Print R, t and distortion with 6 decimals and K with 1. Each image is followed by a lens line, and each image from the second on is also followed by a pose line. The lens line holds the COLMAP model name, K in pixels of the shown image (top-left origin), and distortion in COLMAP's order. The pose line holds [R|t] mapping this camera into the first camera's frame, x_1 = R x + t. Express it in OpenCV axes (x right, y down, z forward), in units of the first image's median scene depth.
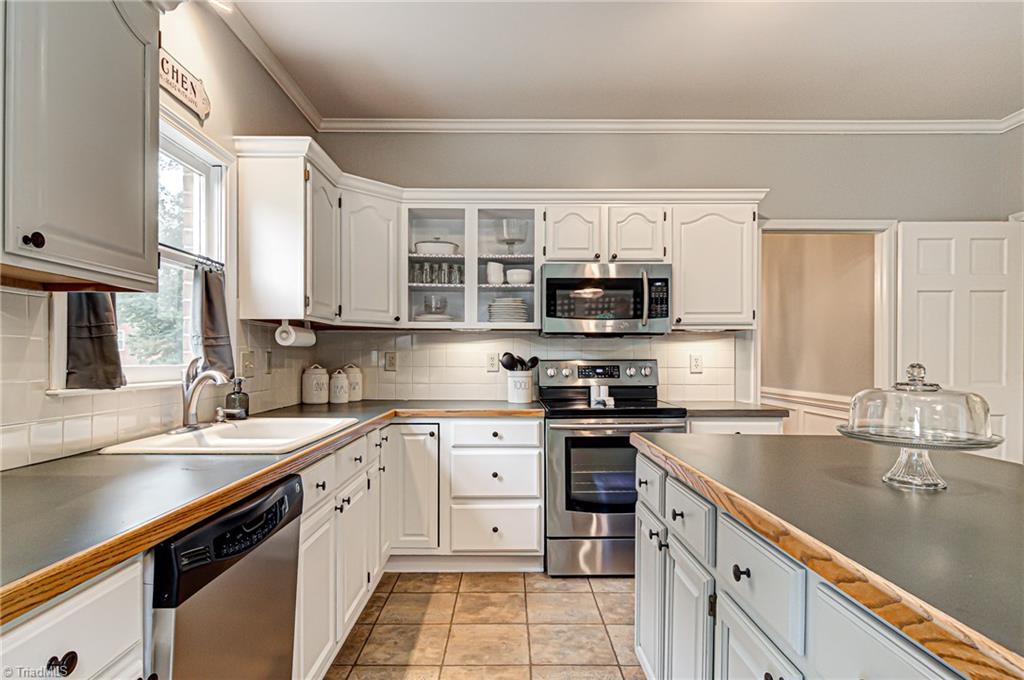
lens RADIAL K [[553.2, 0, 518.4], [0, 553.2, 359.1], [0, 0, 1]] dist [0.003382, -0.009051]
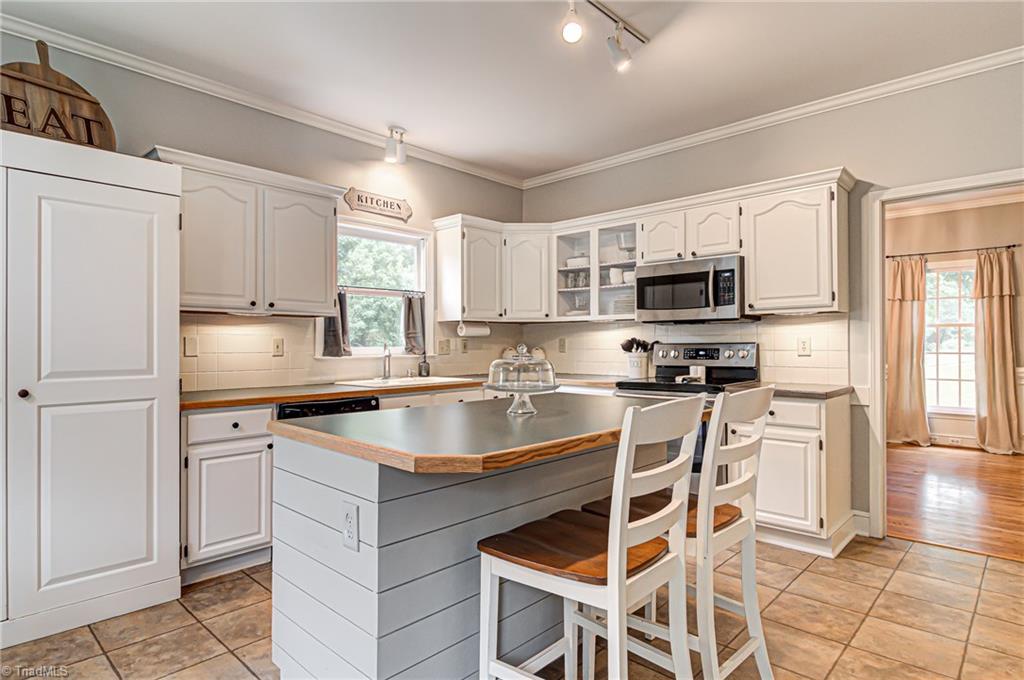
lens RADIAL K [[553.2, 0, 513.1], [0, 553.2, 335.2], [0, 0, 1]] dist [0.003382, -0.009051]
pose [[0.730272, -0.016067, -0.682967, 0.676833], [0.004737, 0.999818, -0.018457, 0.004277], [0.683140, 0.010243, 0.730216, -0.099520]]
